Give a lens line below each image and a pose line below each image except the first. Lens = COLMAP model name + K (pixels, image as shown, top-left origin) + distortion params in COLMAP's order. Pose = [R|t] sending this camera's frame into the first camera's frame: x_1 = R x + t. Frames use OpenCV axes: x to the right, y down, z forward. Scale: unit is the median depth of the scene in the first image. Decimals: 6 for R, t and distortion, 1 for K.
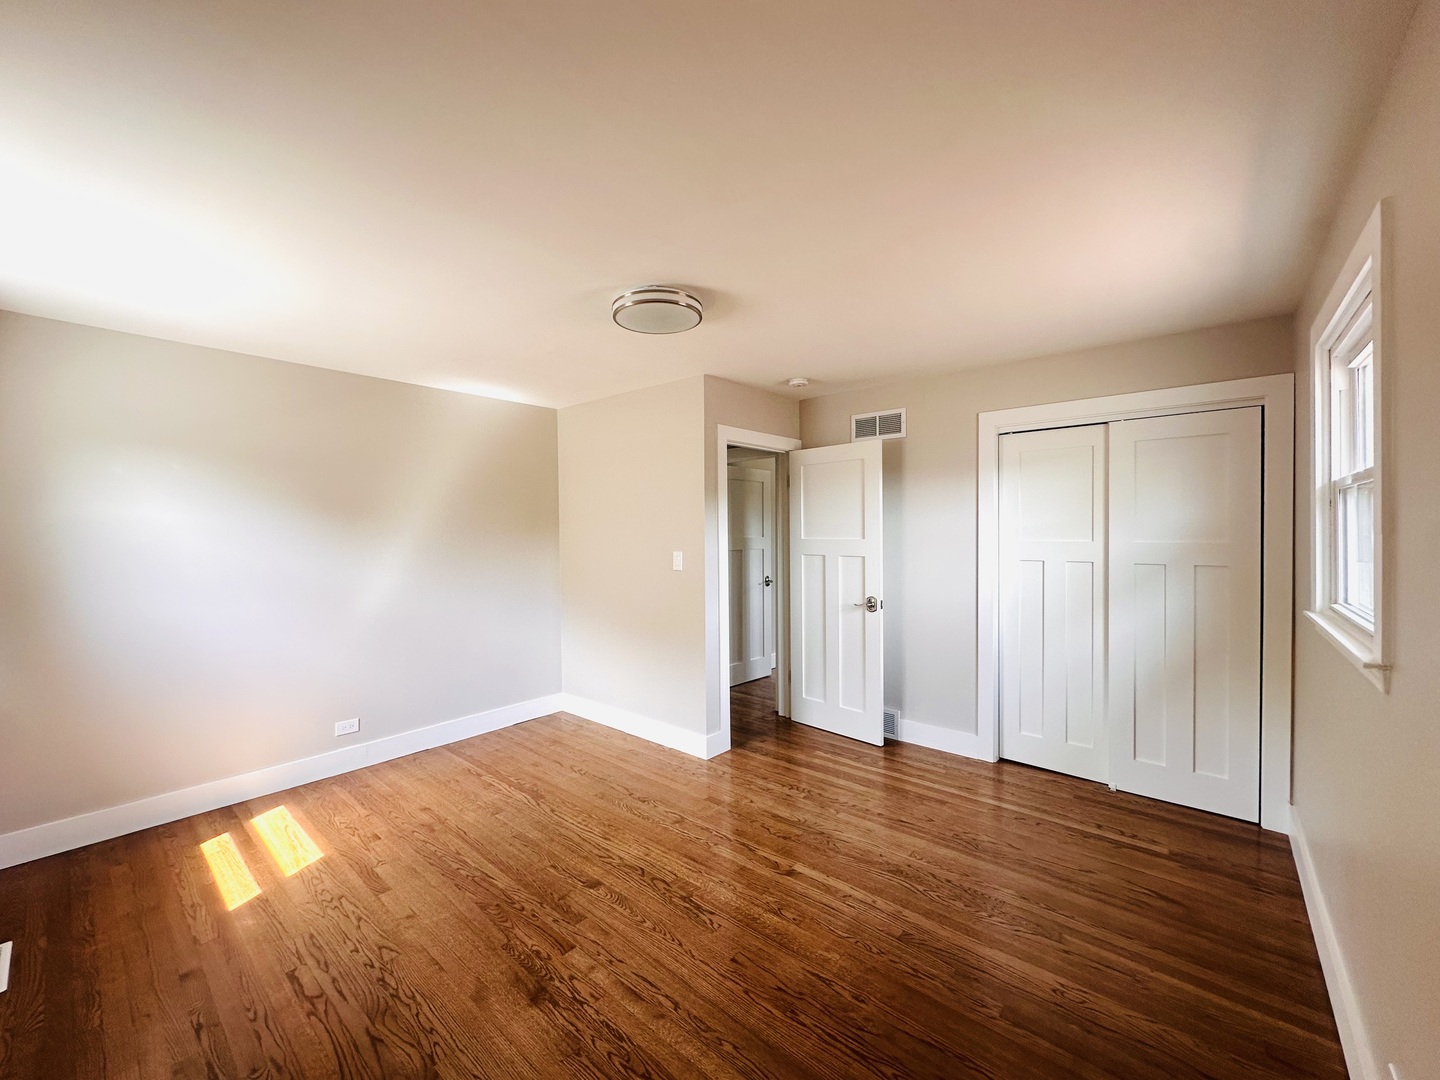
lens RADIAL K [[575.6, 0, 718.6], [0, 575.6, 534.9], [0, 0, 1]] dist [-0.002519, 0.000690]
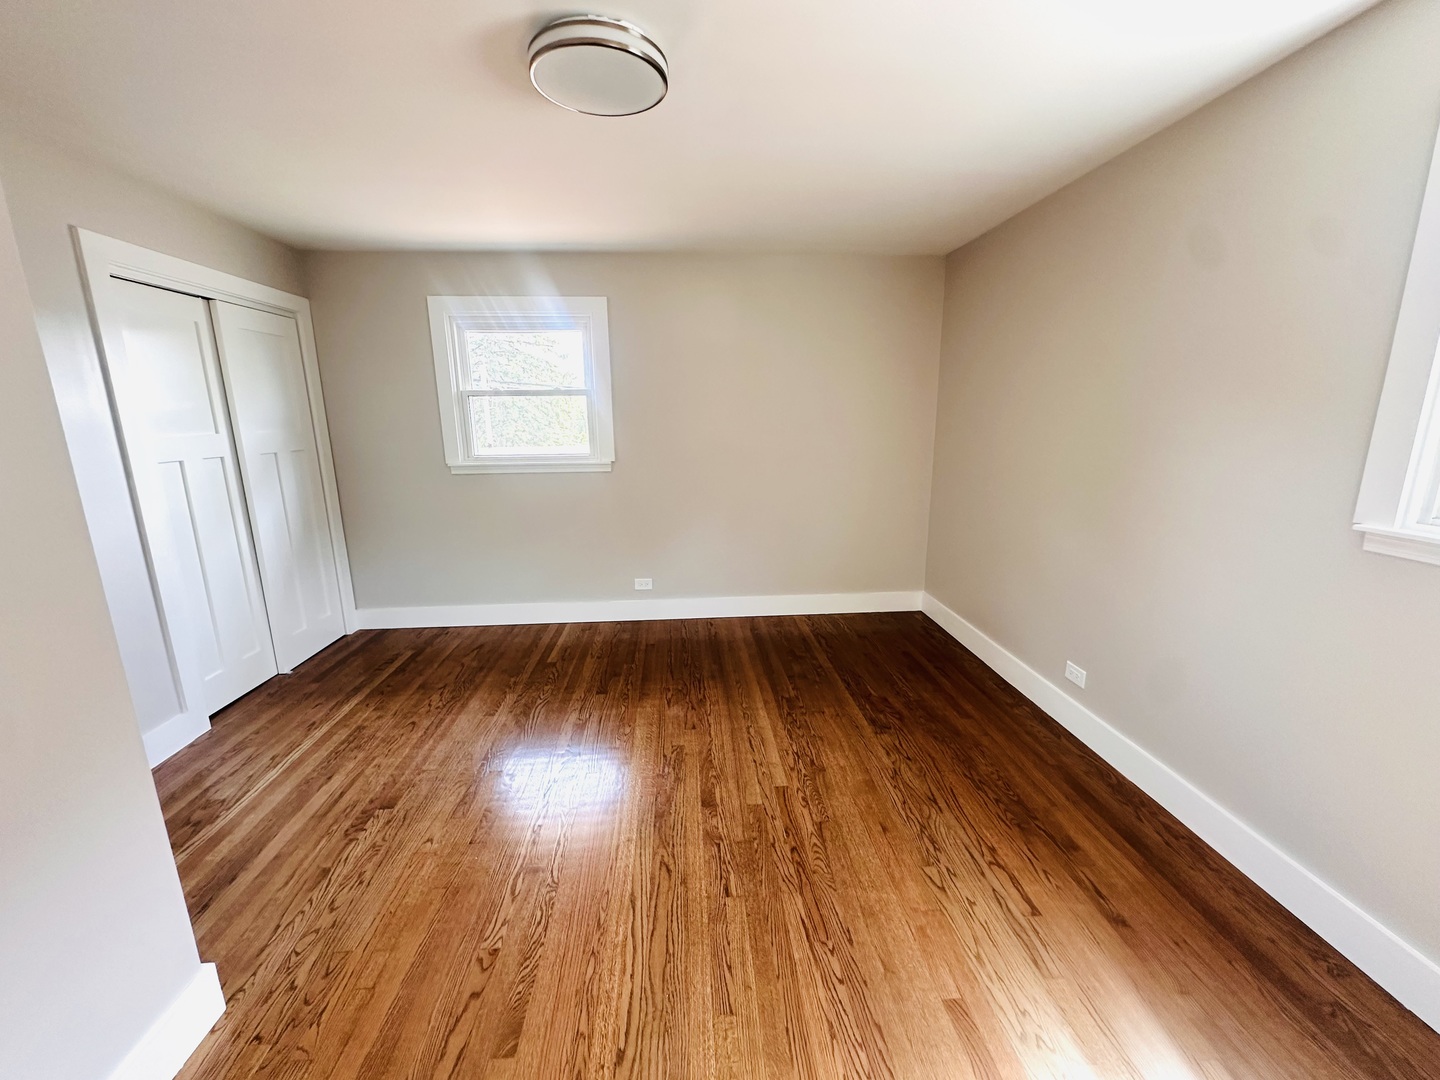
lens RADIAL K [[575.6, 0, 718.8], [0, 575.6, 539.2], [0, 0, 1]] dist [-0.002519, 0.000690]
pose [[-0.705260, -0.137932, 0.695401, -0.598013], [0.020592, 0.976491, 0.214570, -0.004230], [-0.708649, 0.165648, -0.685840, 1.189657]]
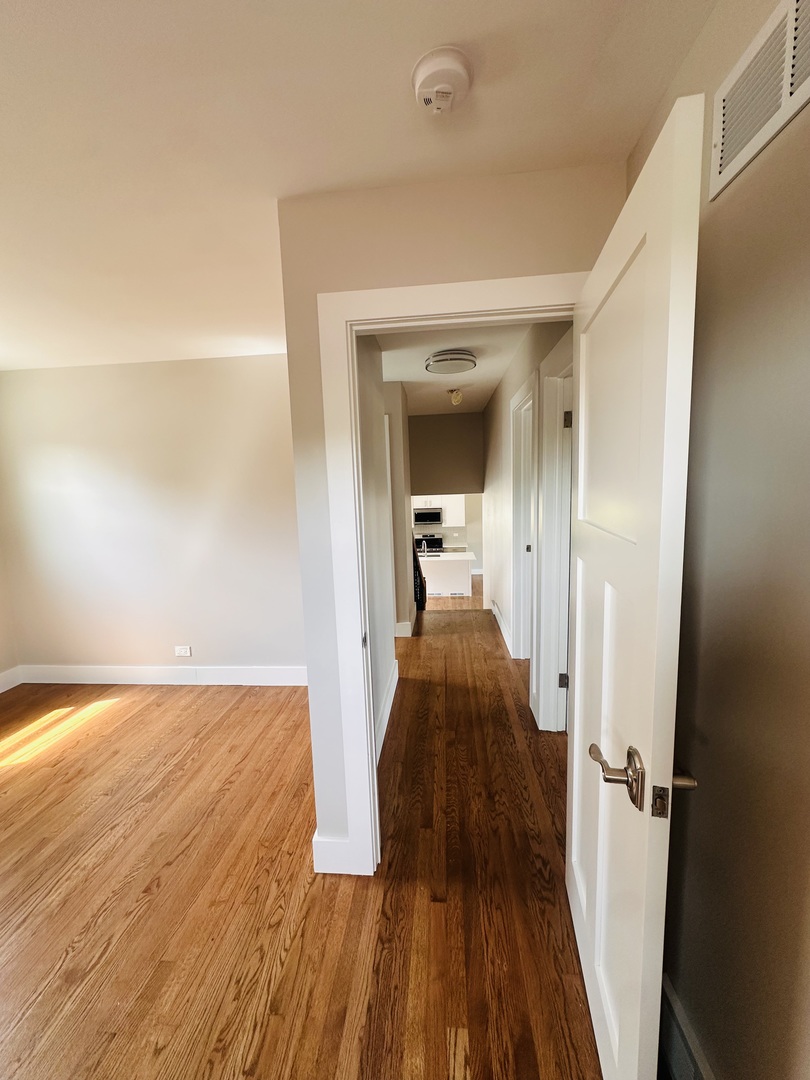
lens RADIAL K [[431.7, 0, 406.1], [0, 431.7, 540.5], [0, 0, 1]] dist [-0.002519, 0.000690]
pose [[0.586727, 0.096732, -0.803987, 0.461689], [0.022878, 0.990463, 0.135863, -0.033066], [0.809462, -0.098108, 0.578918, 1.028578]]
